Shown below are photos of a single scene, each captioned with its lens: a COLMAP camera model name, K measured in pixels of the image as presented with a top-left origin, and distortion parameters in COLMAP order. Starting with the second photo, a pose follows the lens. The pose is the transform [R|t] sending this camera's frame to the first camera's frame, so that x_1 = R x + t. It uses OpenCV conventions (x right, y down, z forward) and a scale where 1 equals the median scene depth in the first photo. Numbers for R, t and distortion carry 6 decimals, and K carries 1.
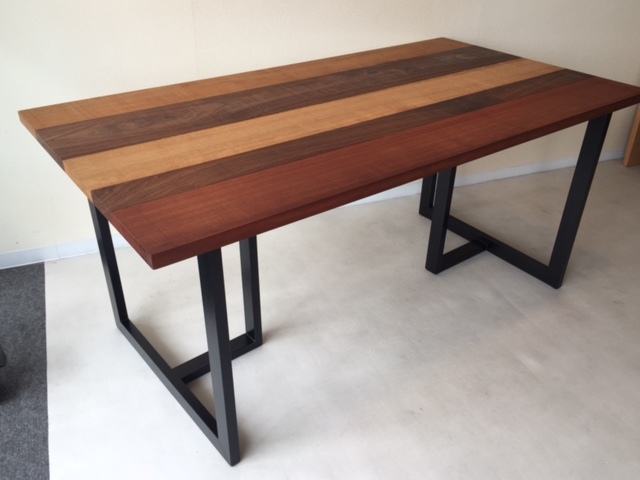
lens RADIAL K [[565.0, 0, 316.2], [0, 565.0, 237.4], [0, 0, 1]] dist [0.036735, -0.005819]
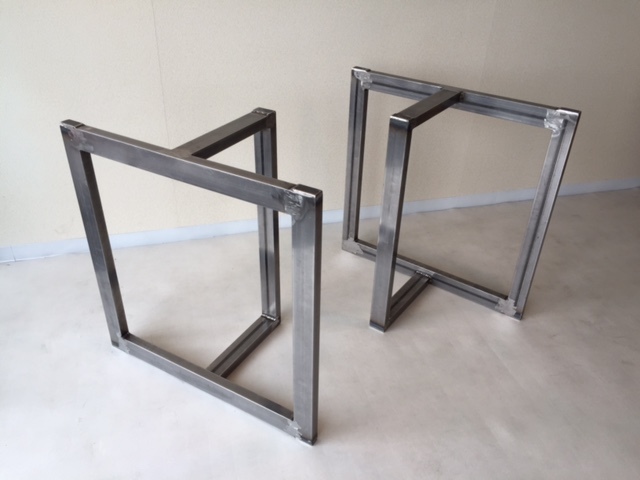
lens RADIAL K [[547.8, 0, 318.3], [0, 547.8, 240.4], [0, 0, 1]] dist [0.043634, -0.060961]
pose [[0.993184, 0.064823, -0.096863, 0.161421], [-0.064547, 0.997897, 0.005988, -0.041544], [0.097048, 0.000305, 0.995280, 0.171100]]
